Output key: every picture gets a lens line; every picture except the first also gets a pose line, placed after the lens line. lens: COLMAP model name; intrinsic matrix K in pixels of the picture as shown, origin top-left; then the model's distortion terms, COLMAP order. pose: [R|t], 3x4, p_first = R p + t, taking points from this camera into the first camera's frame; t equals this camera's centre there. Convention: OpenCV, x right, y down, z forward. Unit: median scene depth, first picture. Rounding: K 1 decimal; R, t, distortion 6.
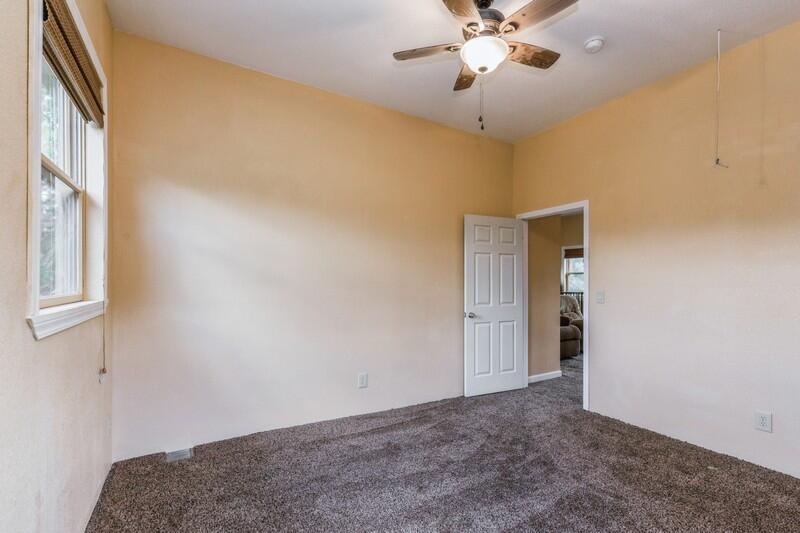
lens RADIAL K [[360.8, 0, 406.1], [0, 360.8, 279.6], [0, 0, 1]] dist [0.003924, 0.000190]
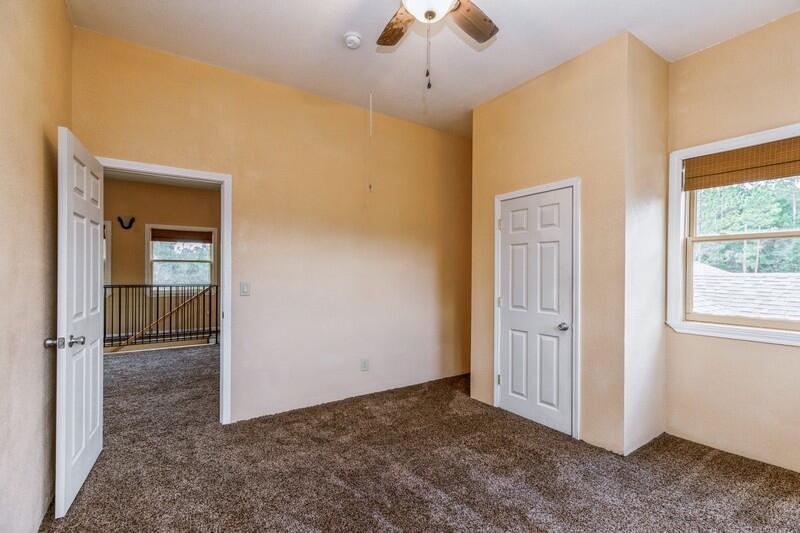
lens RADIAL K [[354.2, 0, 398.7], [0, 354.2, 271.6], [0, 0, 1]] dist [0.002199, 0.000252]
pose [[-0.034339, -0.000636, 0.999410, -0.383175], [-0.009859, 0.999951, 0.000297, 0.001117], [-0.999362, -0.009843, -0.034344, 0.711634]]
